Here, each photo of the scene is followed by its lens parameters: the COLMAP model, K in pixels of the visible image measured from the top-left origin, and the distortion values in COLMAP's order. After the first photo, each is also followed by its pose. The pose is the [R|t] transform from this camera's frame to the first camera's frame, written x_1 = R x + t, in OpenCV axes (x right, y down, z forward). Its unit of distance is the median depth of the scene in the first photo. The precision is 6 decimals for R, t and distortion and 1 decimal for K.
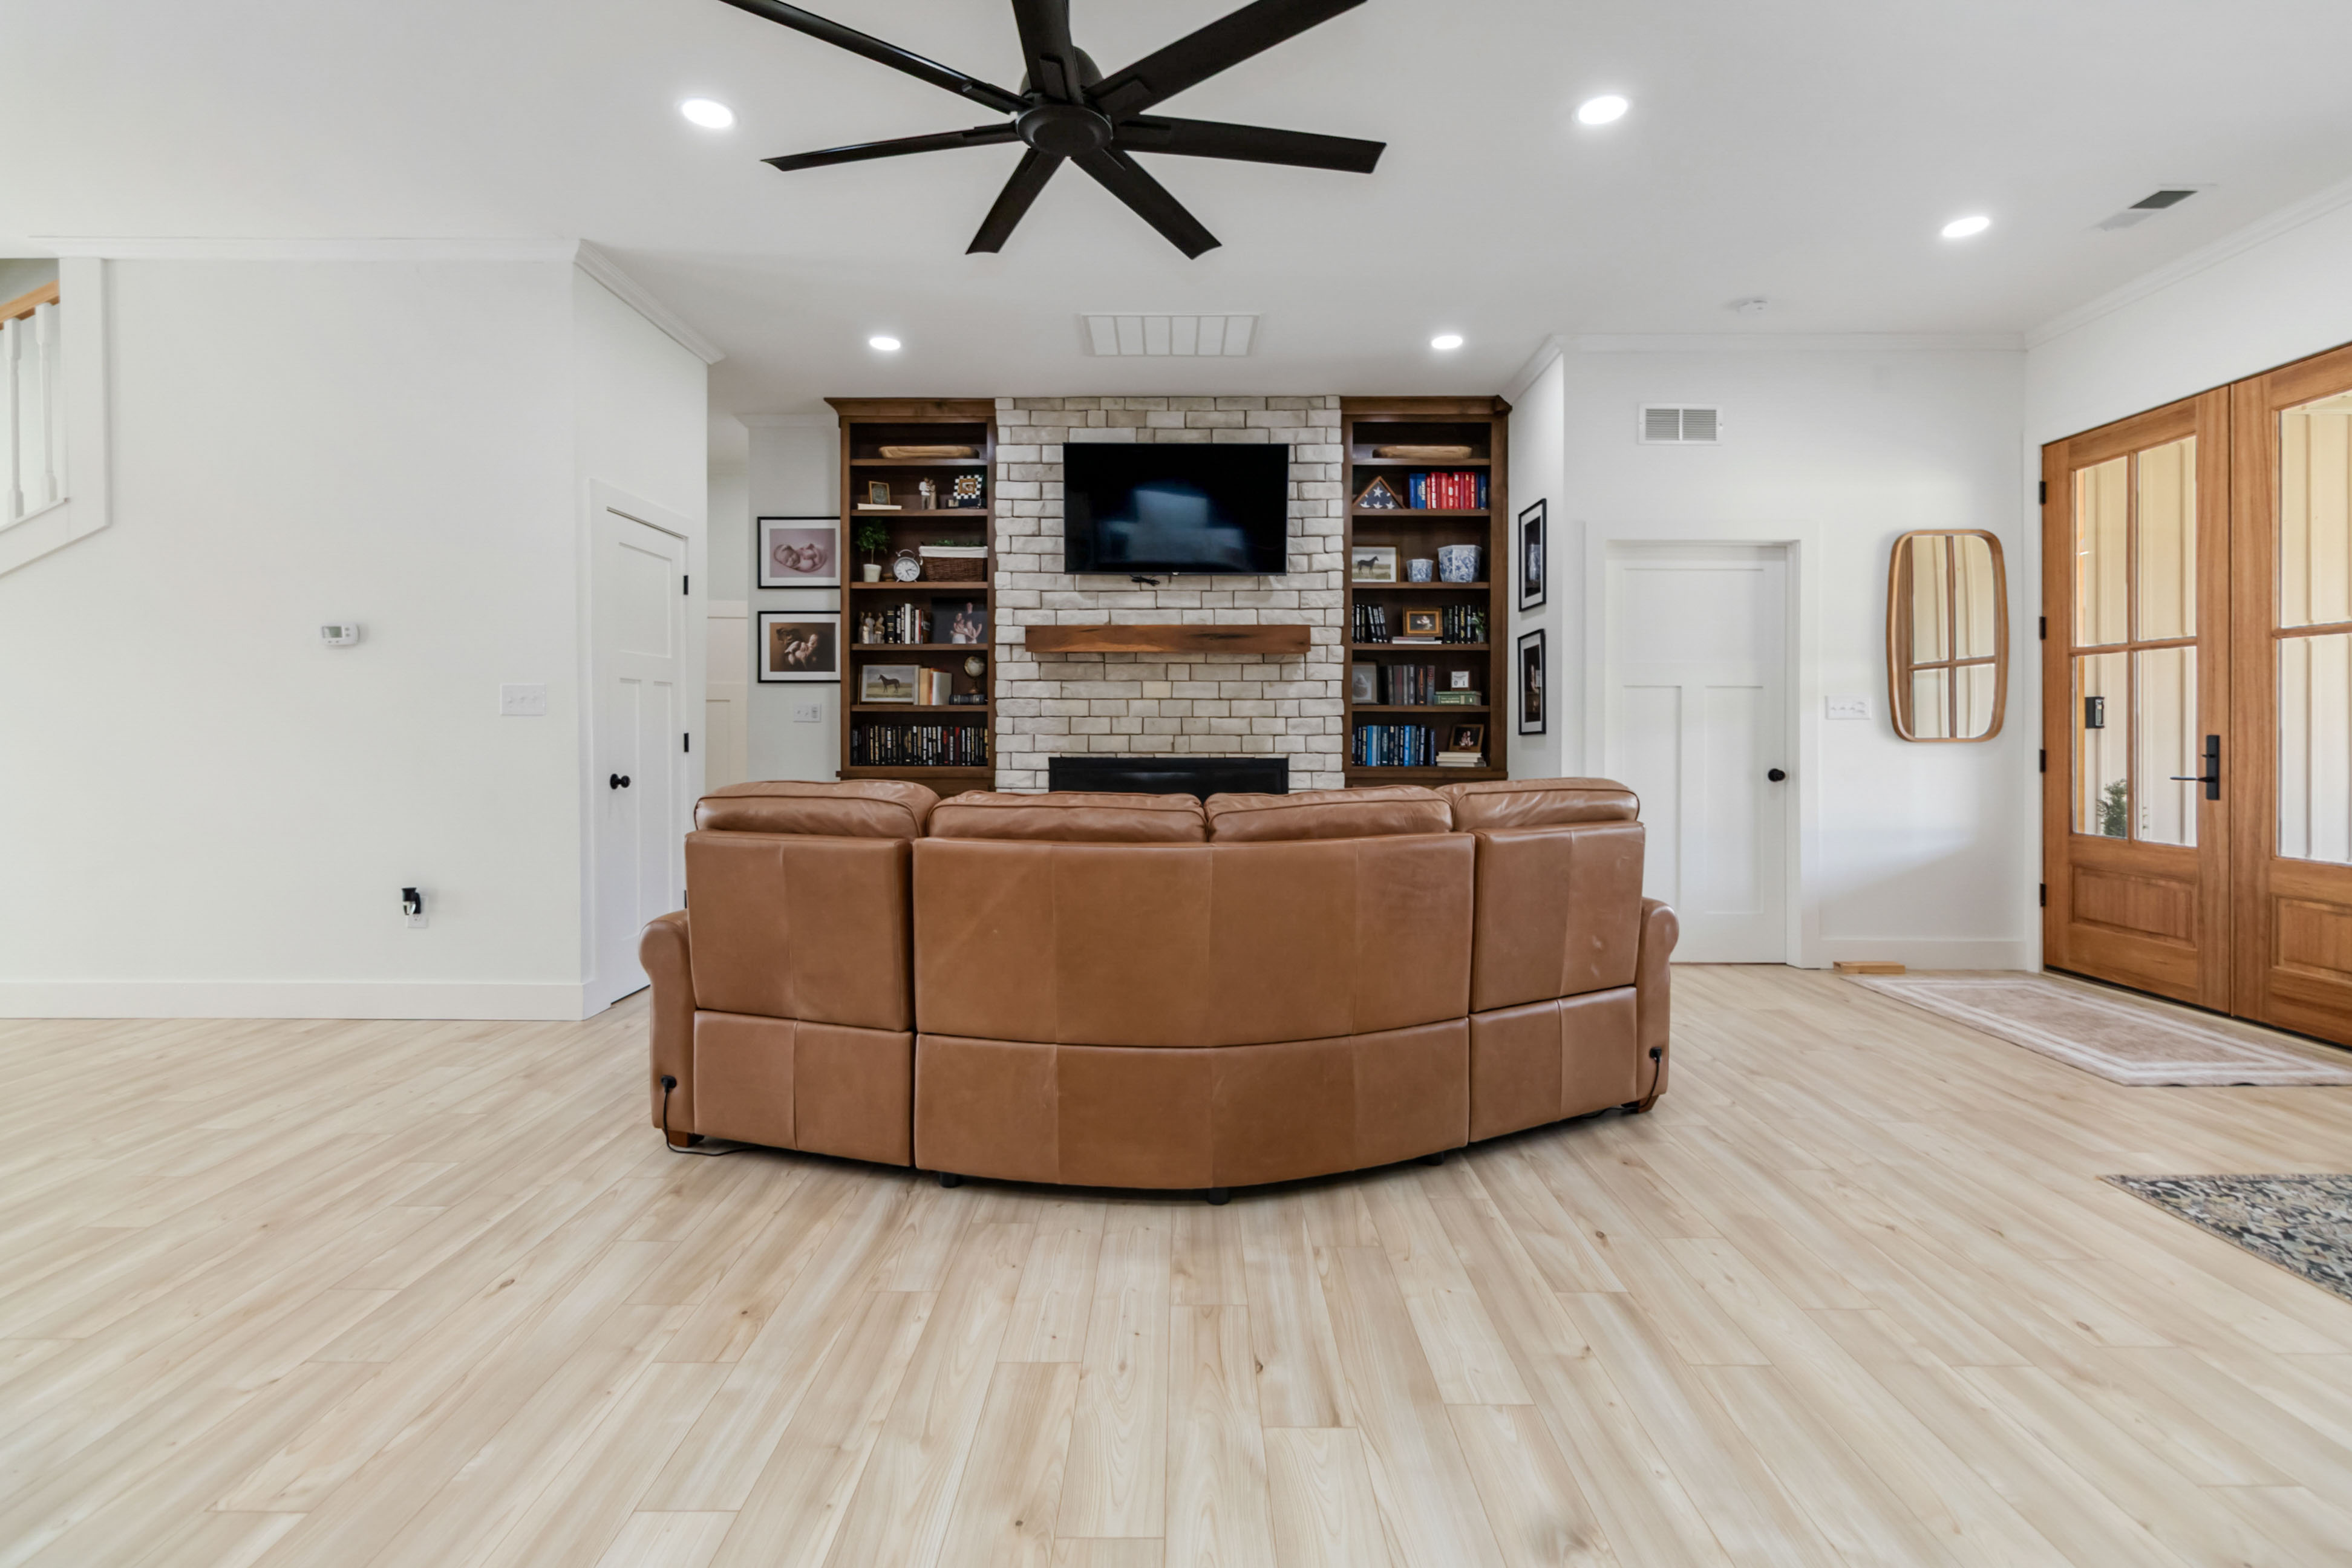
lens RADIAL K [[1105.0, 0, 1179.5], [0, 1105.0, 729.2], [0, 0, 1]] dist [0.002797, 0.000620]
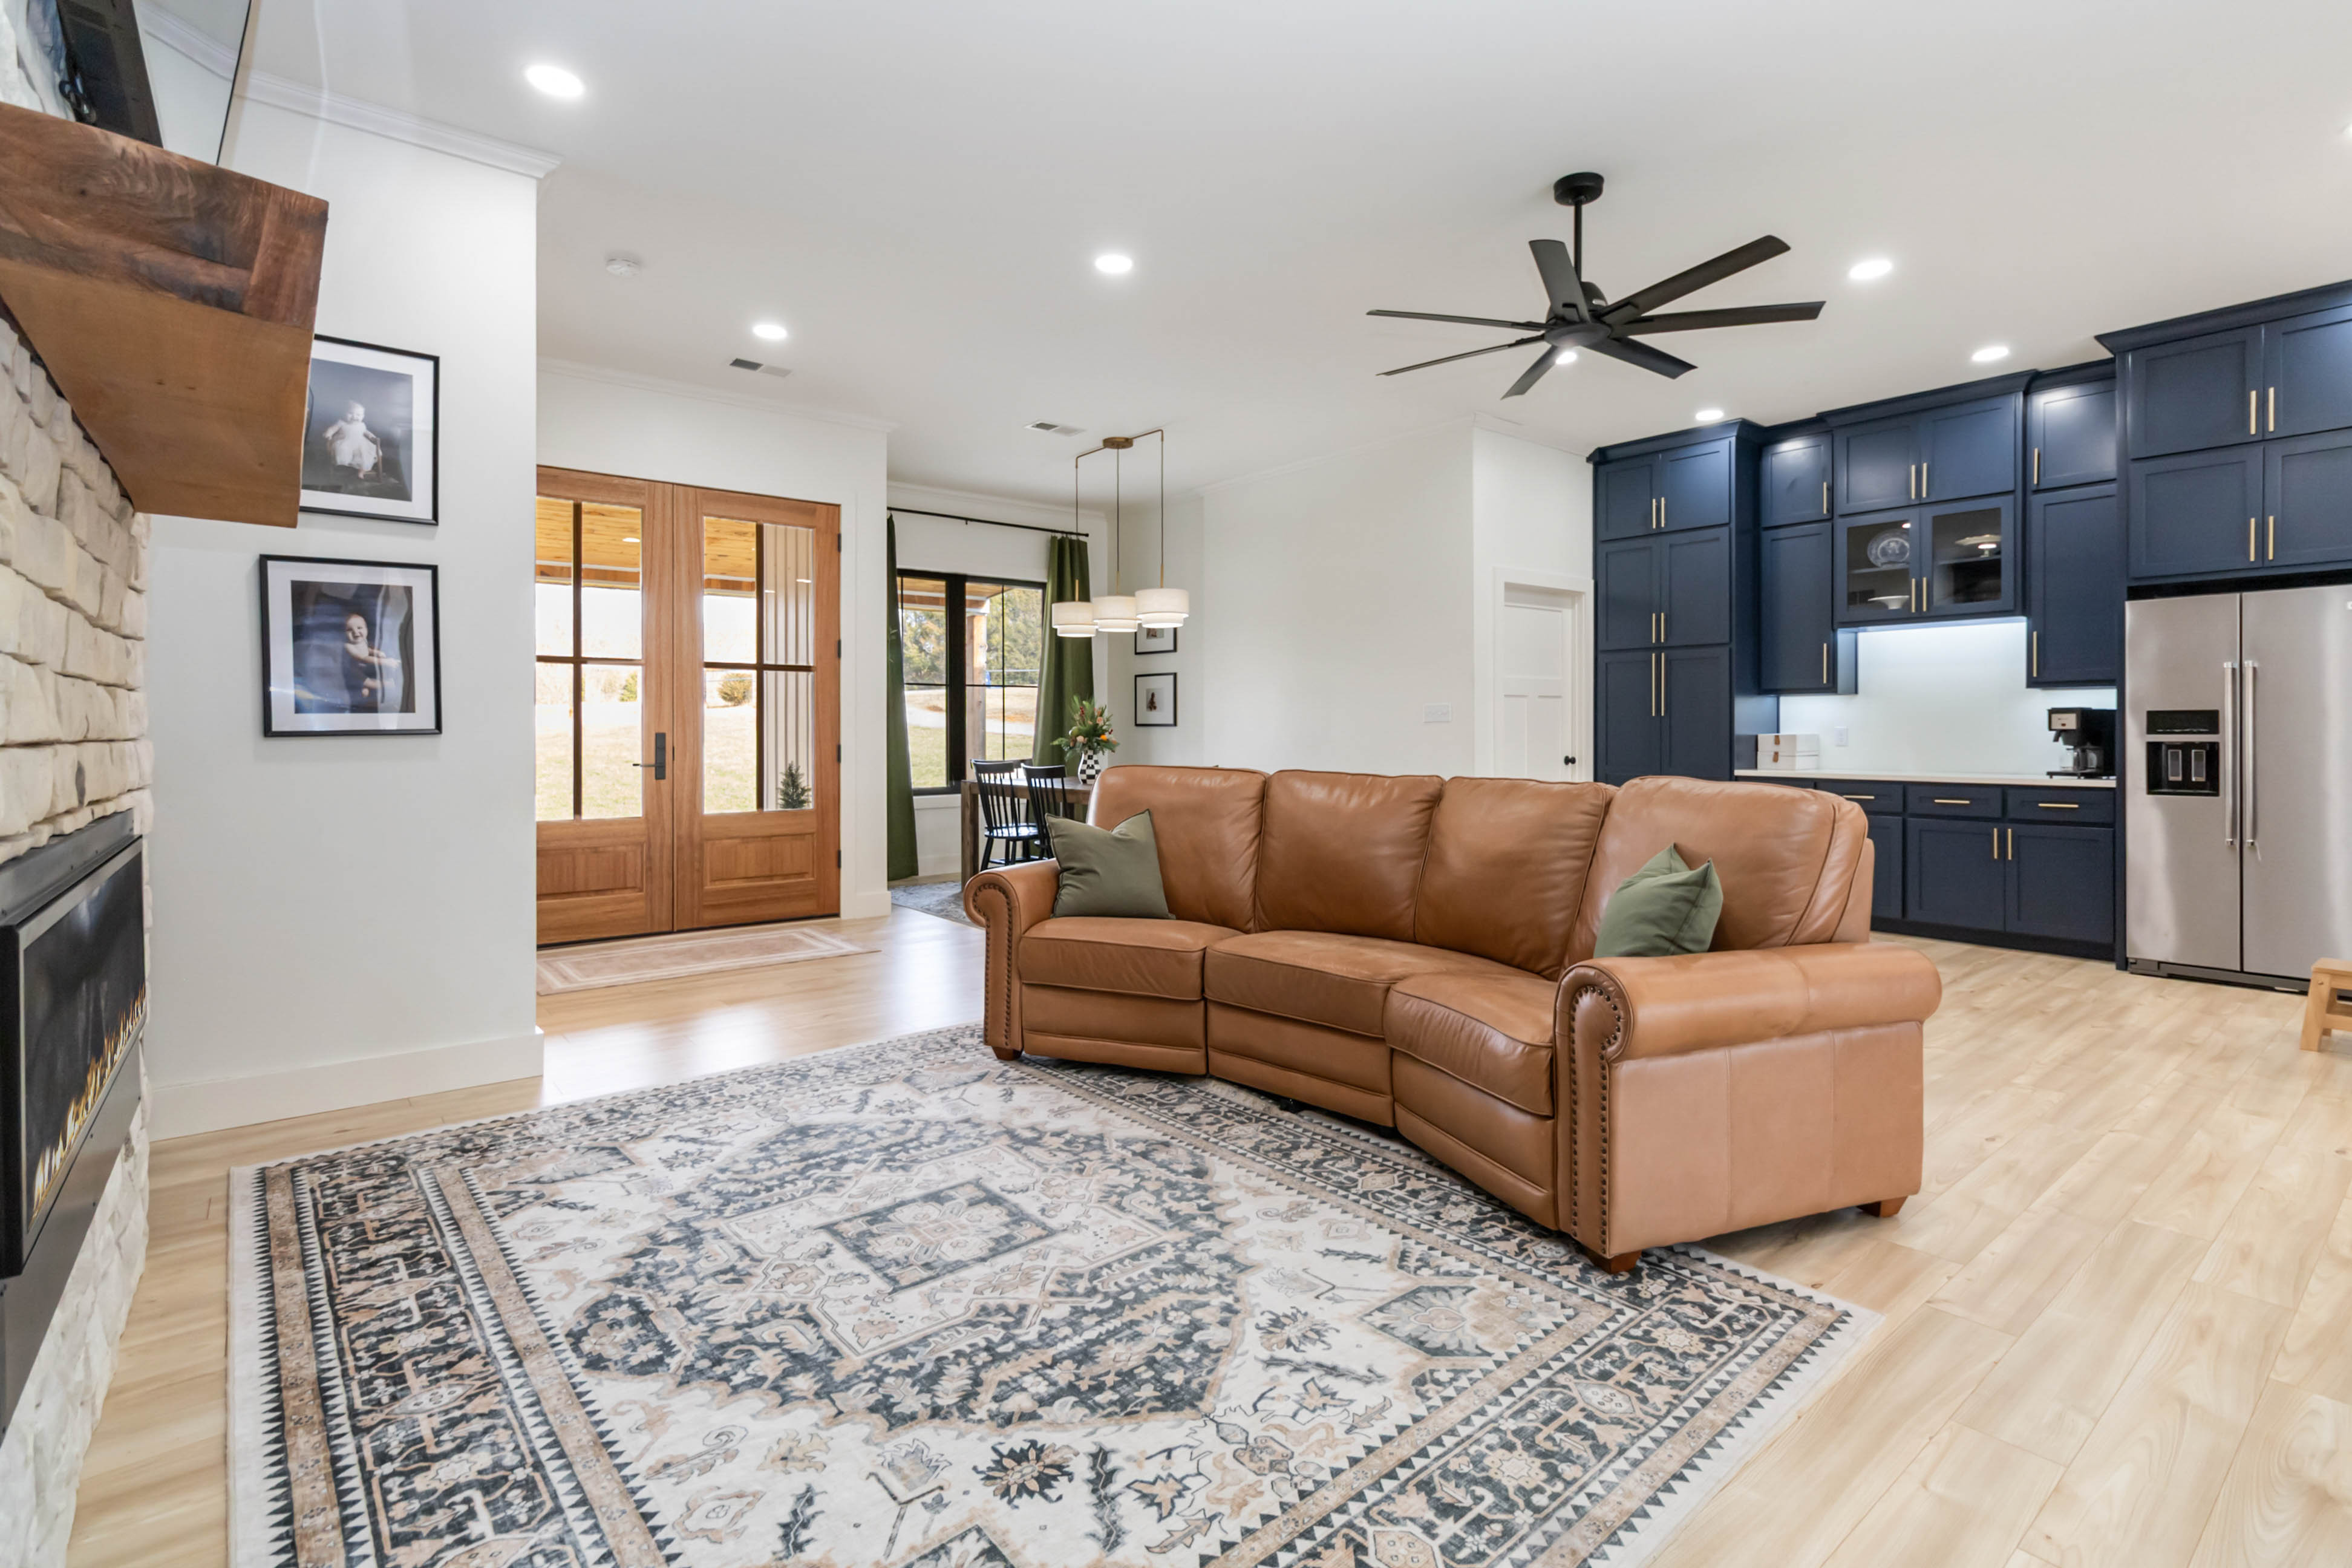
lens RADIAL K [[1098.8, 0, 1174.5], [0, 1098.8, 738.9], [0, 0, 1]] dist [0.001758, 0.000487]
pose [[-0.634152, -0.006656, 0.773180, -0.372082], [-0.003073, 0.999977, 0.006089, 0.001821], [-0.773202, 0.001485, -0.634158, 0.964150]]
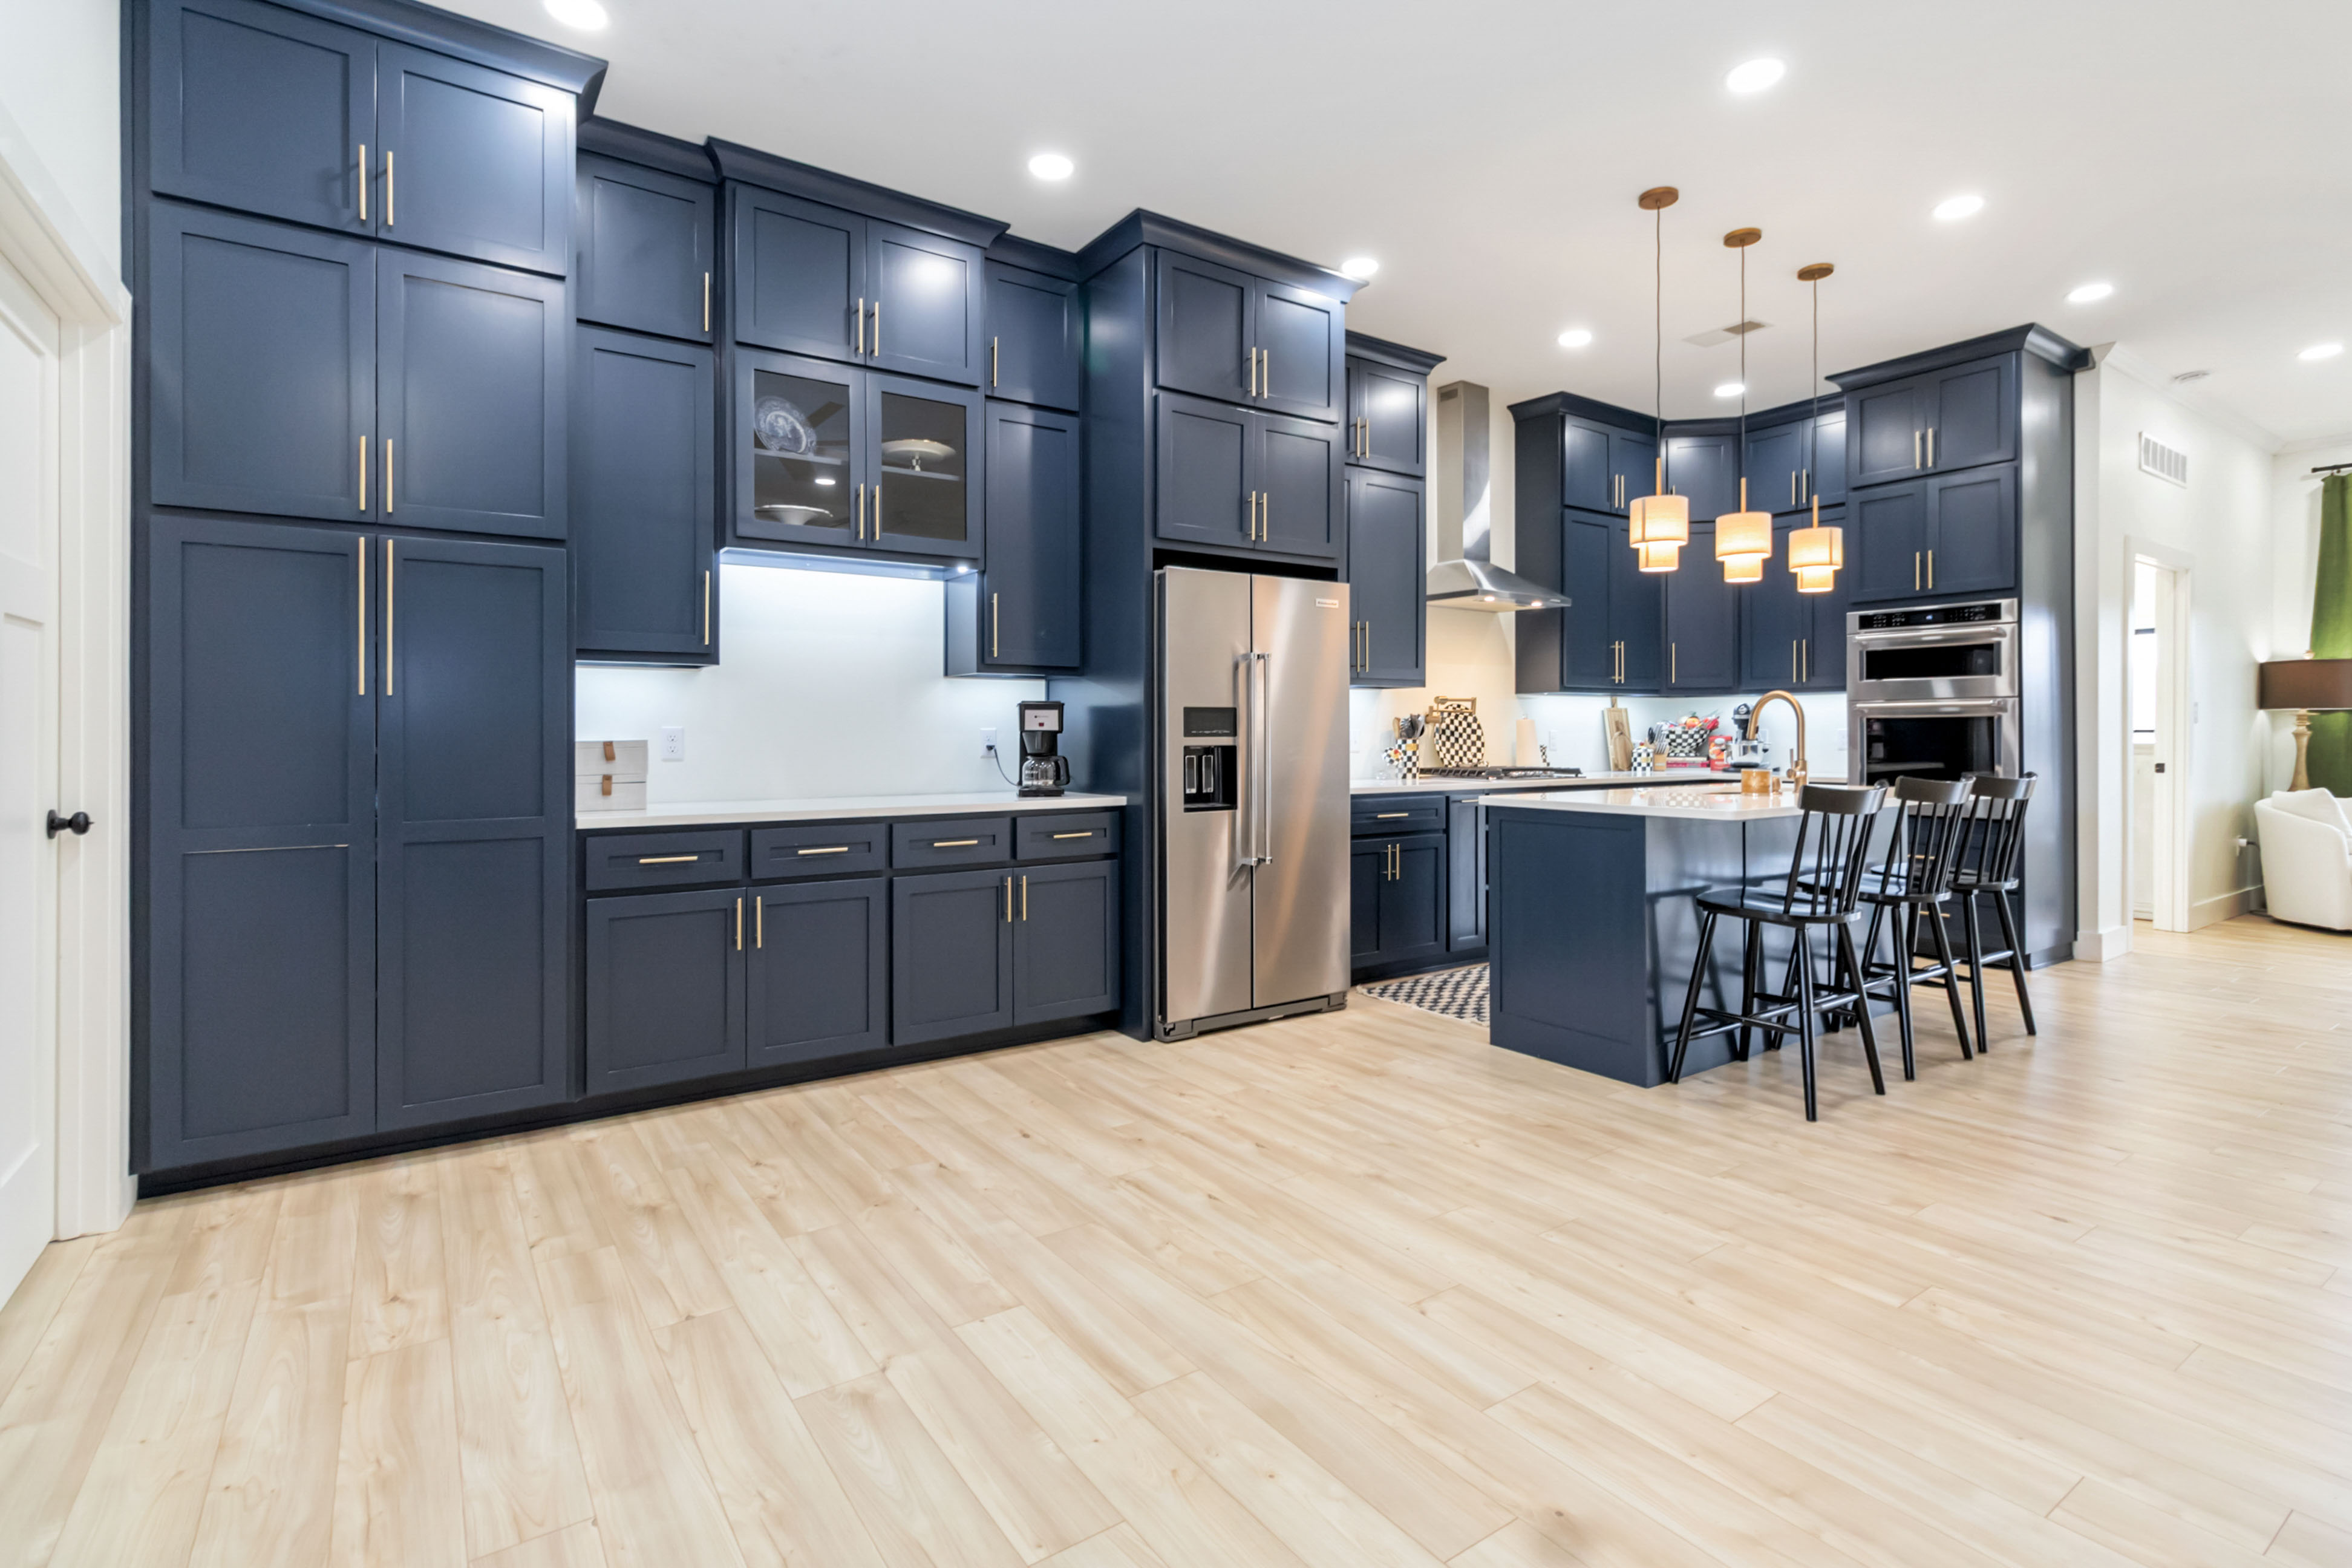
lens RADIAL K [[1124.0, 0, 1184.9], [0, 1124.0, 737.4], [0, 0, 1]] dist [0.005592, 0.000974]
pose [[-0.816059, 0.001809, -0.577965, 0.188336], [0.004139, 0.999988, -0.002713, 0.003247], [0.577953, -0.004606, -0.816057, 0.427137]]
